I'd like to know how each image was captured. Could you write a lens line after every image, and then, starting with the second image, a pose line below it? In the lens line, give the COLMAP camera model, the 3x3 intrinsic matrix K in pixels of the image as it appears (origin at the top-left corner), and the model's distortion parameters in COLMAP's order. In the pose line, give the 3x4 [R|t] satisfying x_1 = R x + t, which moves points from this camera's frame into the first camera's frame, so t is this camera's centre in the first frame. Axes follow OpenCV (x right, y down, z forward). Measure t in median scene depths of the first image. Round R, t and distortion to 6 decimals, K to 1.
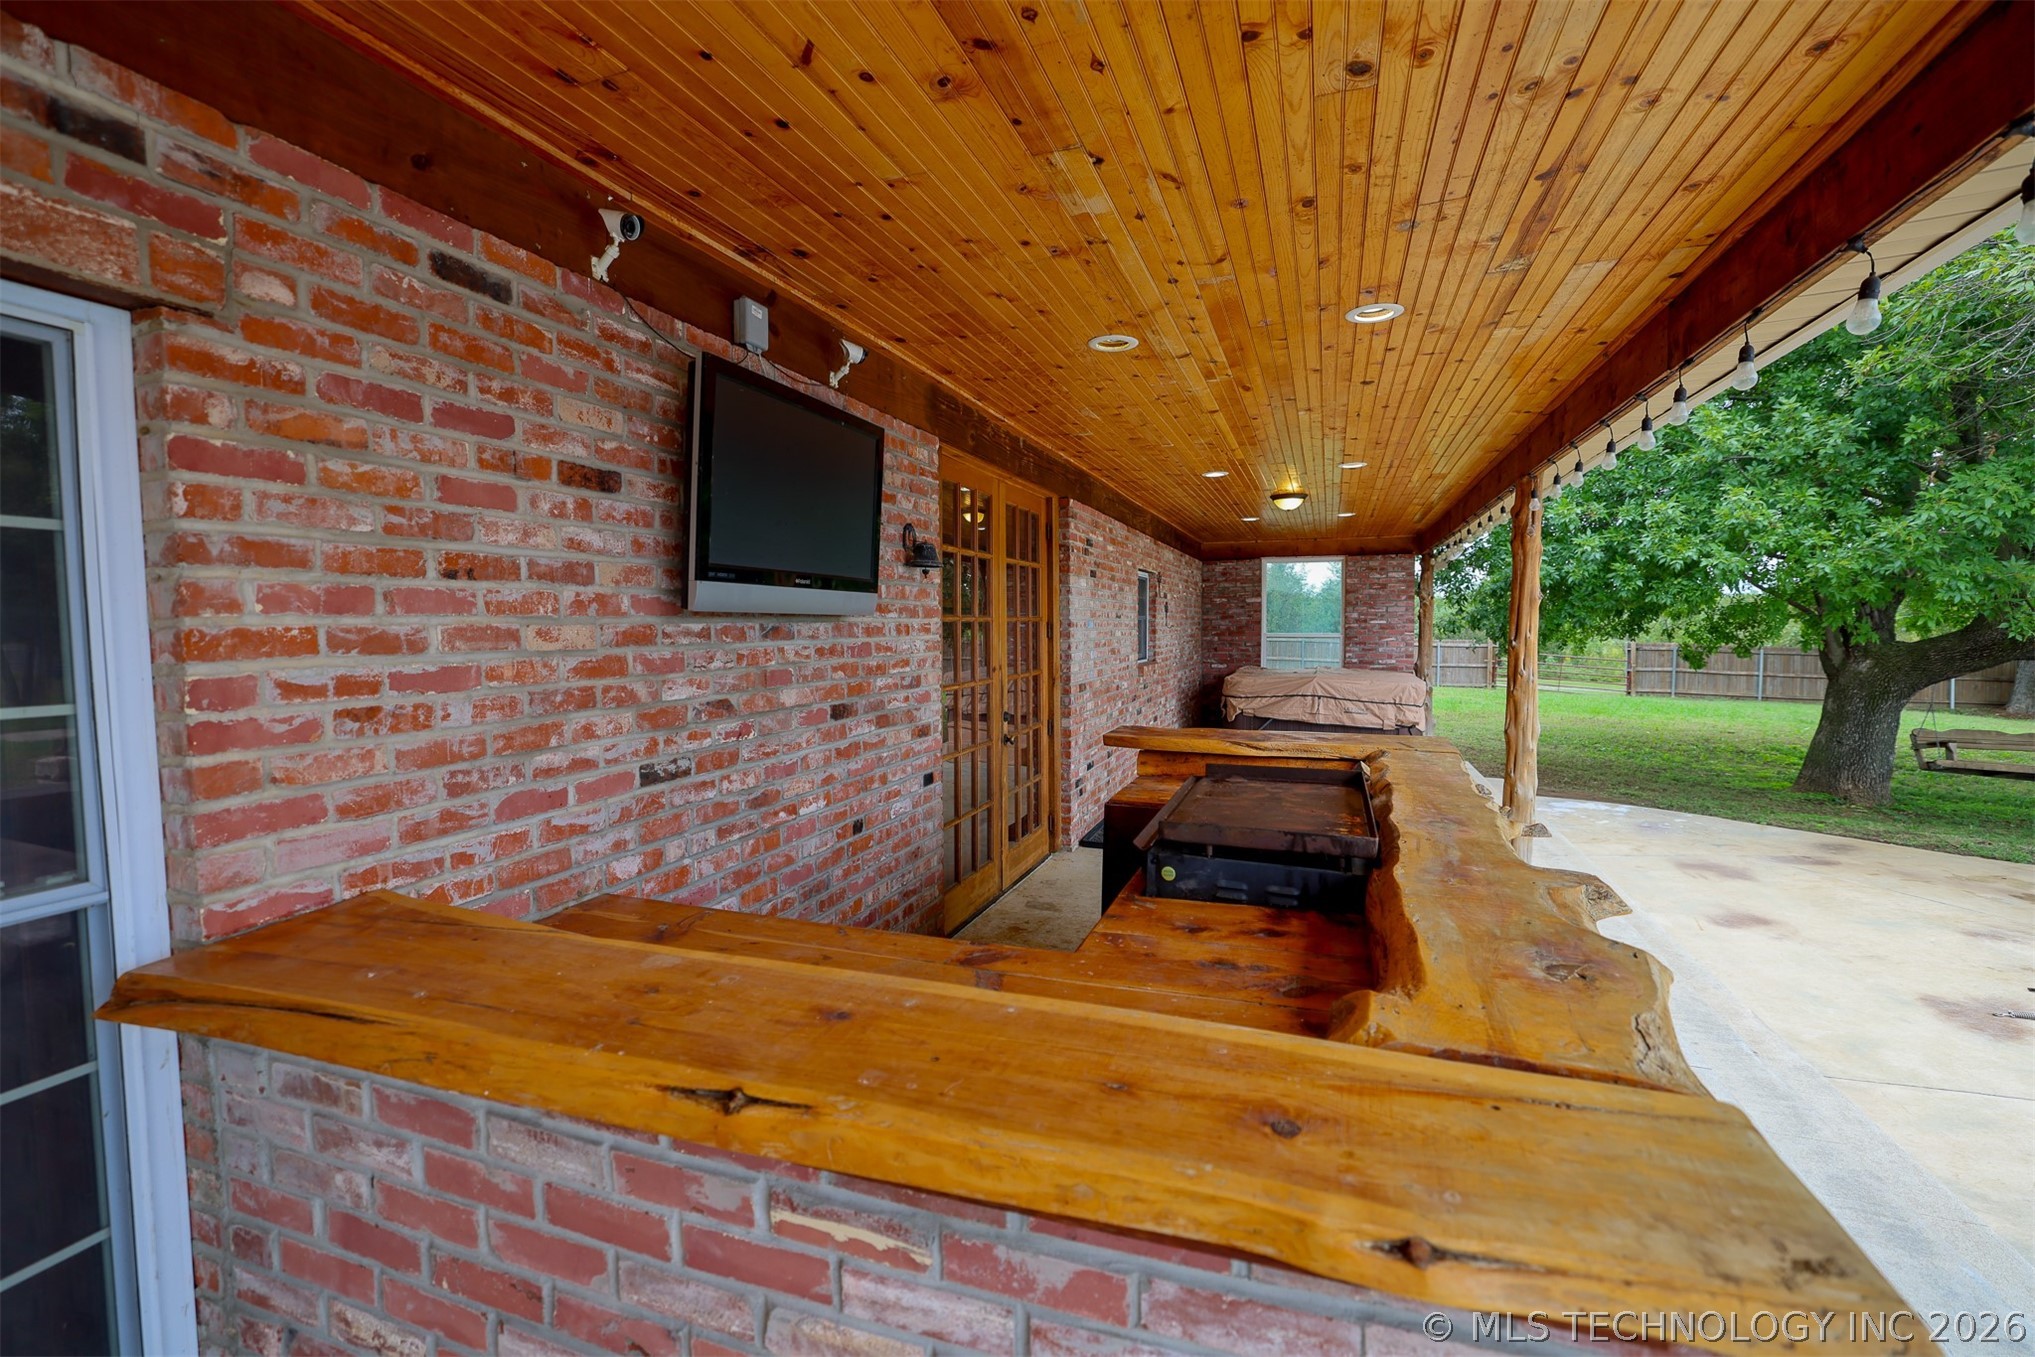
lens RADIAL K [[892.7, 0, 1009.7], [0, 892.7, 677.4], [0, 0, 1]] dist [-0.045490, 0.018618]
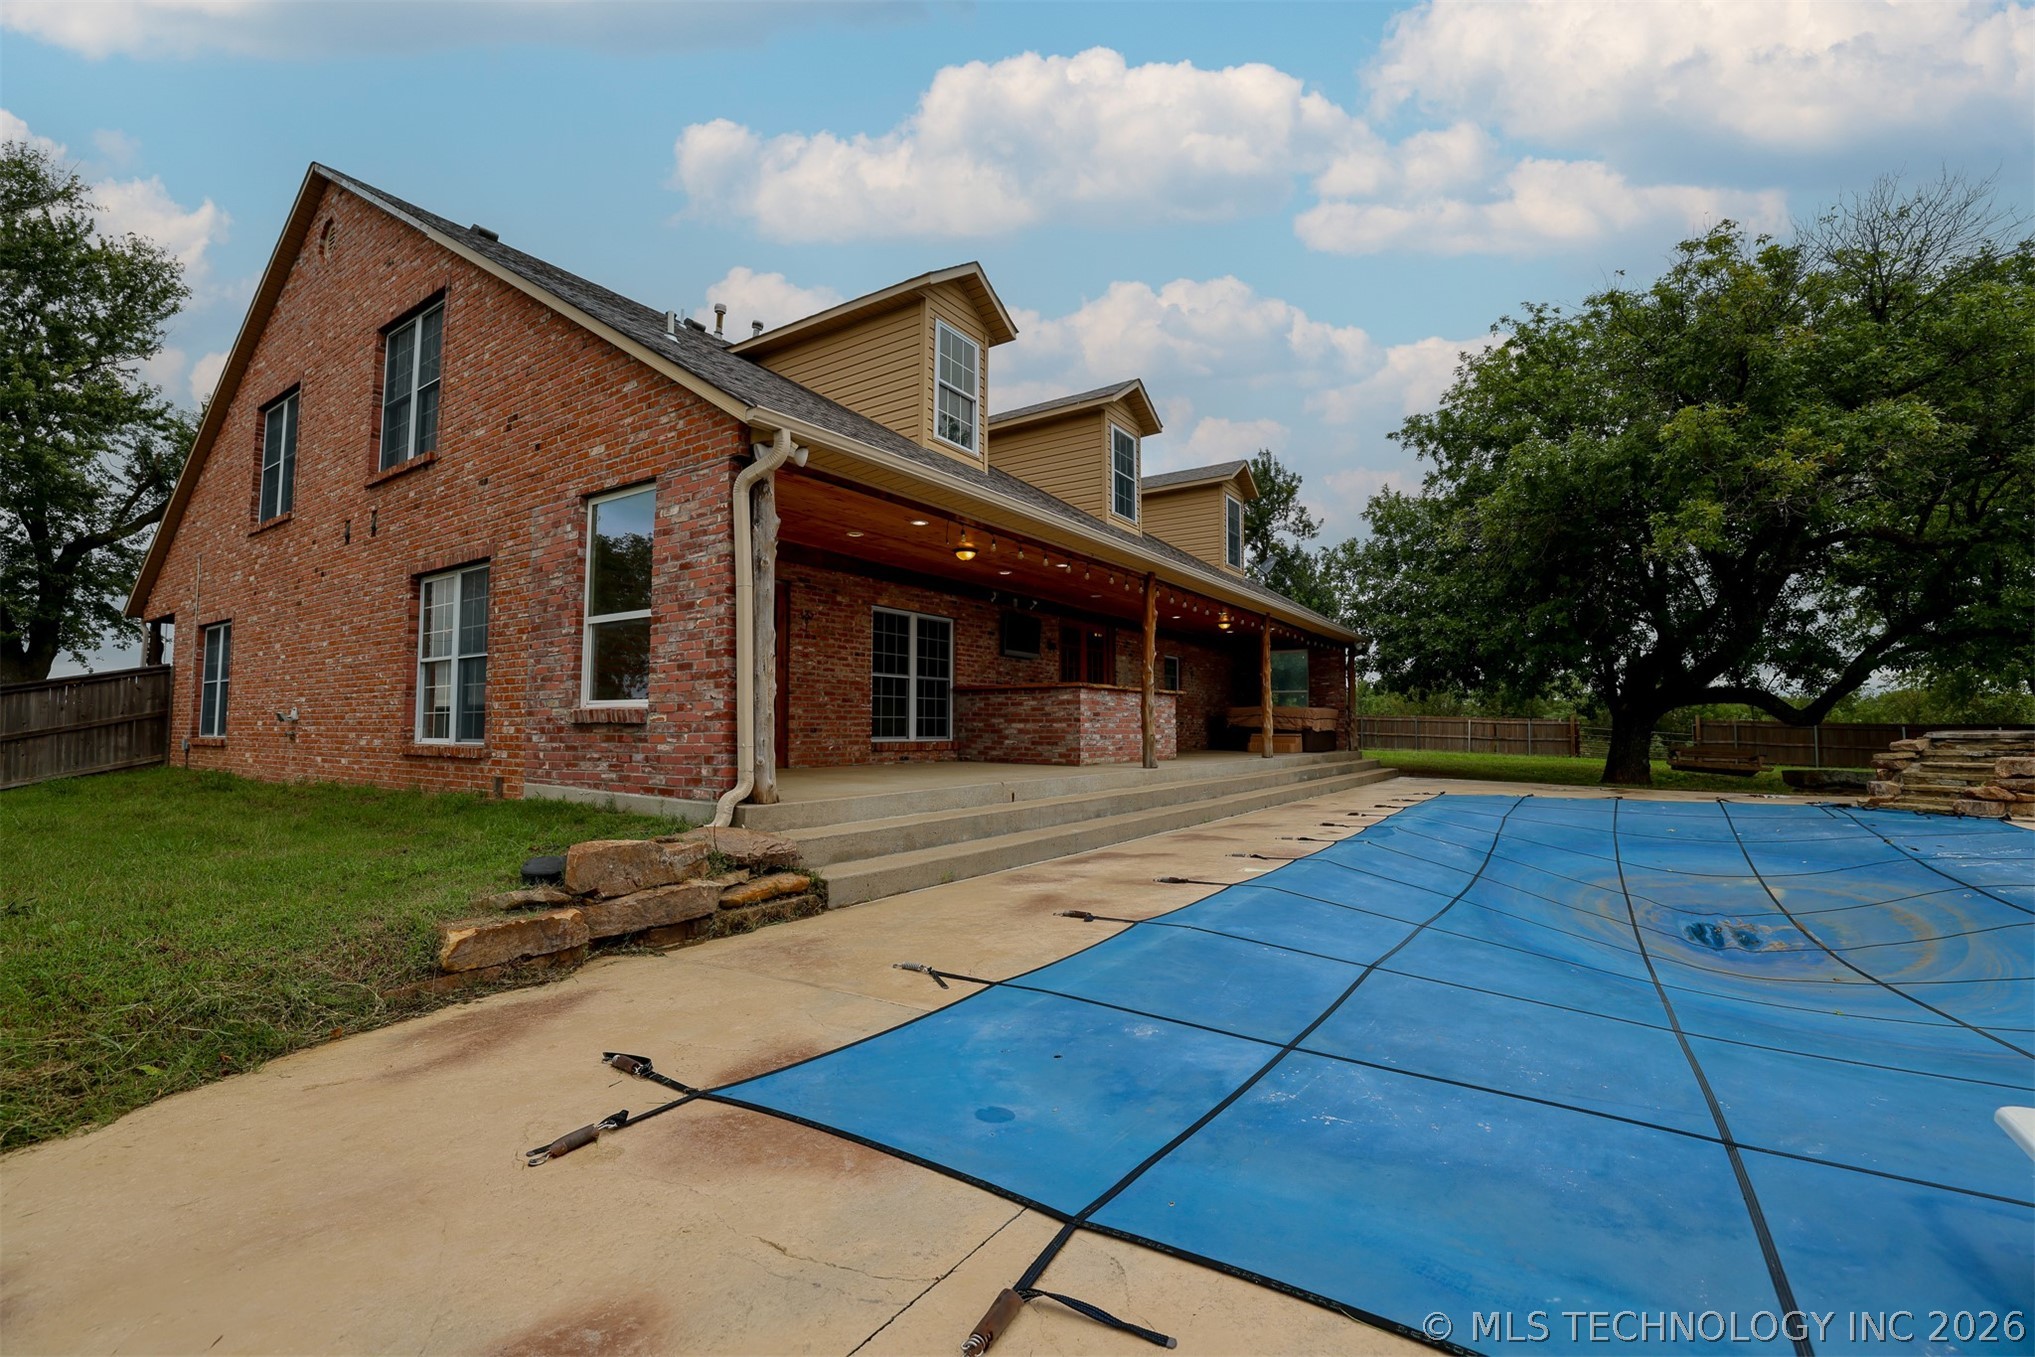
lens RADIAL K [[876.5, 0, 1015.2], [0, 876.5, 676.9], [0, 0, 1]] dist [-0.043287, 0.017658]
pose [[0.969980, -0.005027, -0.243134, 0.710498], [-0.023538, 0.993151, -0.114440, 0.465684], [0.242044, 0.116727, 0.963218, -2.890836]]
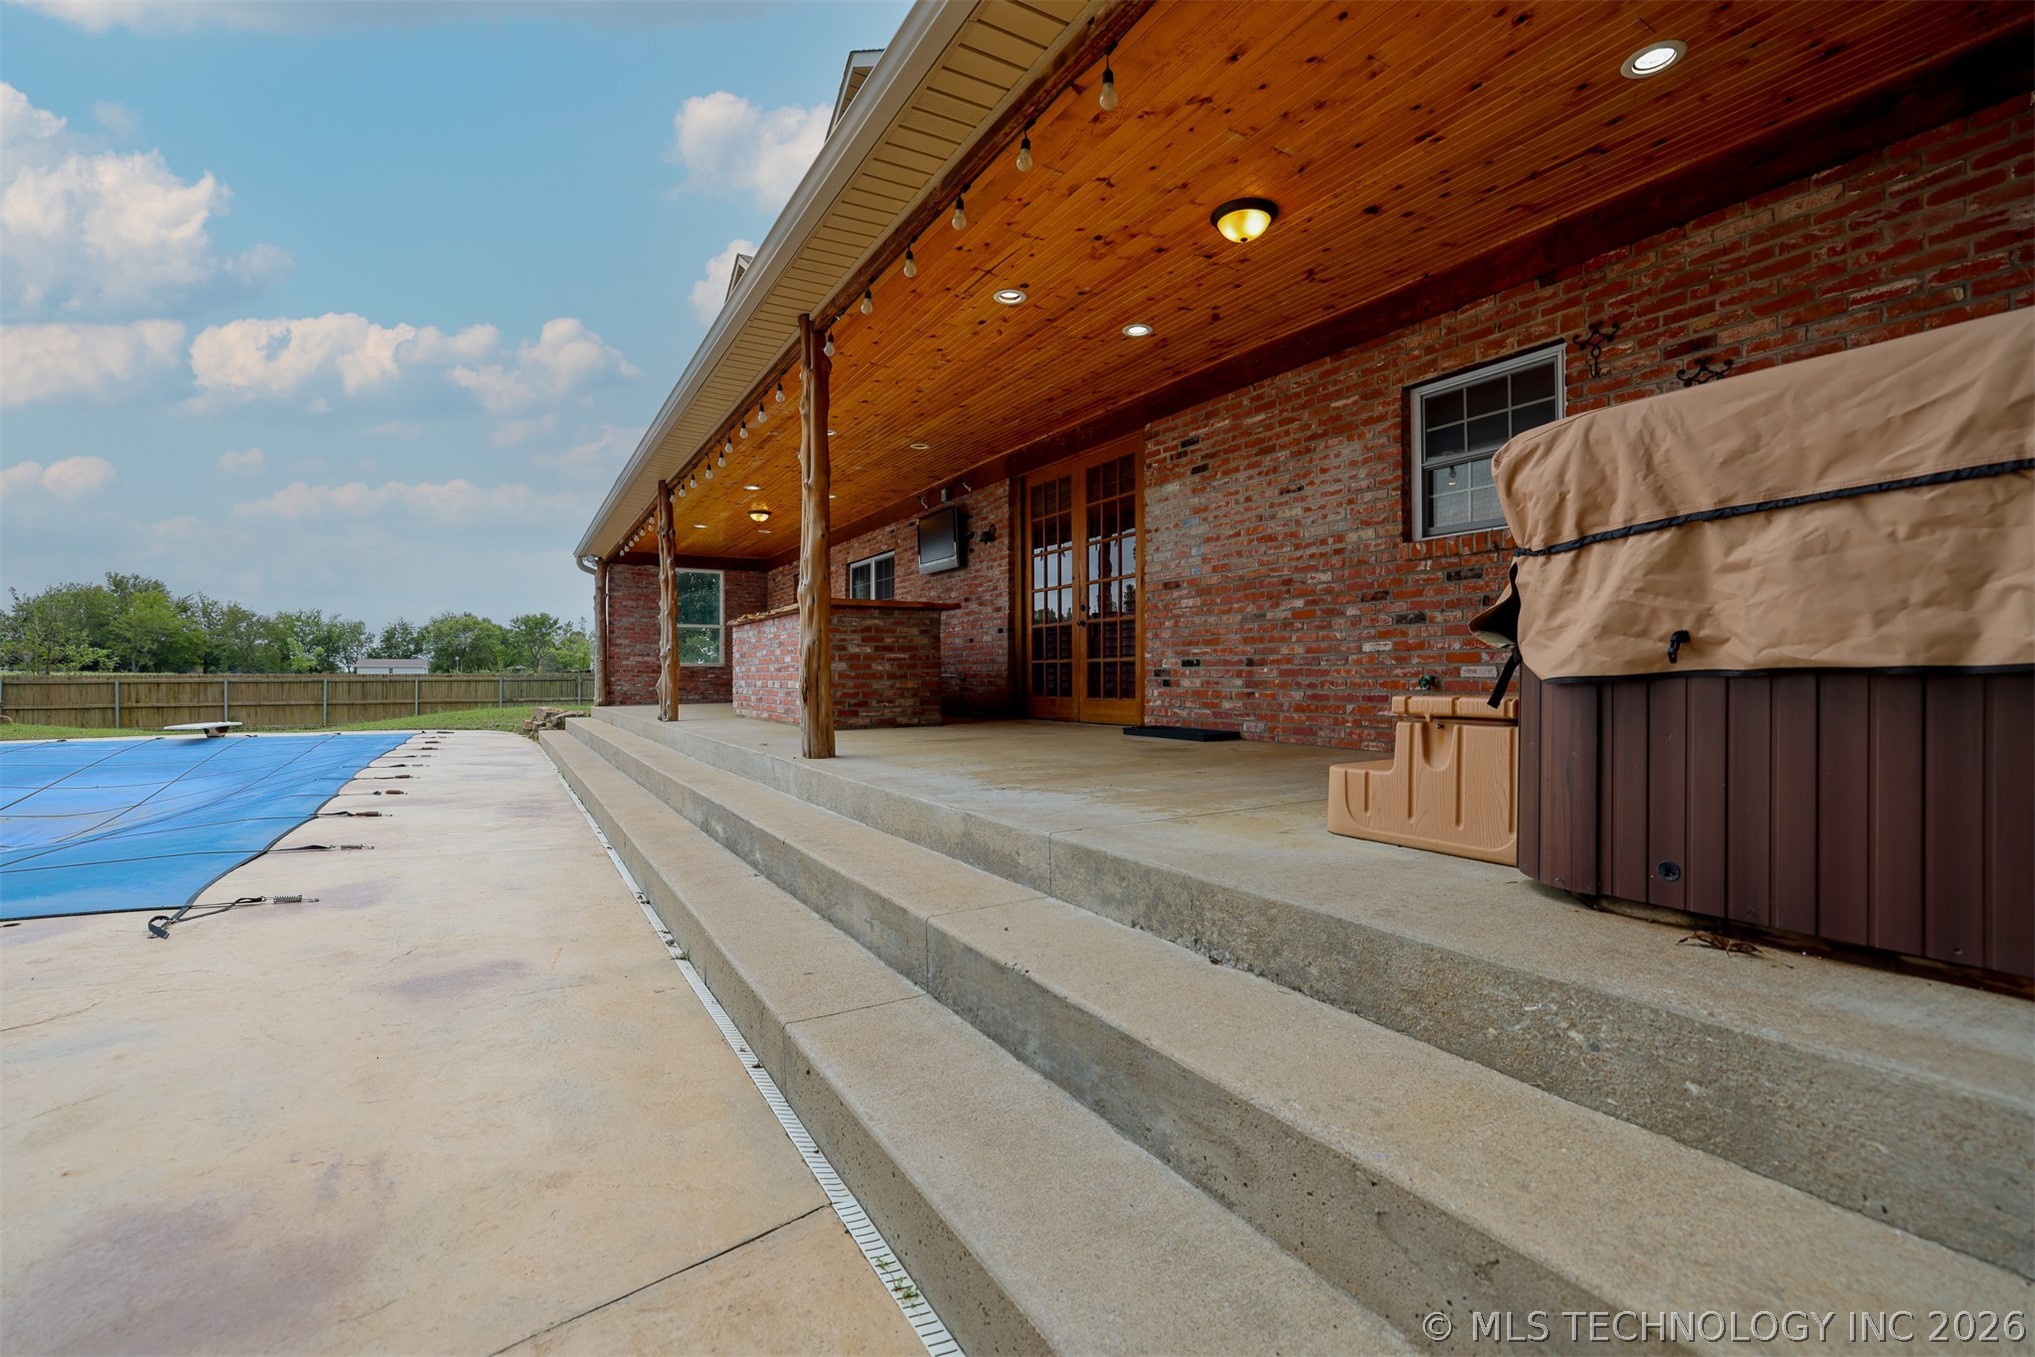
lens RADIAL K [[893.6, 0, 1017.5], [0, 893.6, 678.5], [0, 0, 1]] dist [-0.057146, 0.026889]
pose [[-0.631484, 0.005384, -0.775370, 1.759184], [-0.043135, 0.998183, 0.042062, 0.146704], [0.774188, 0.060007, -0.630105, 2.636296]]
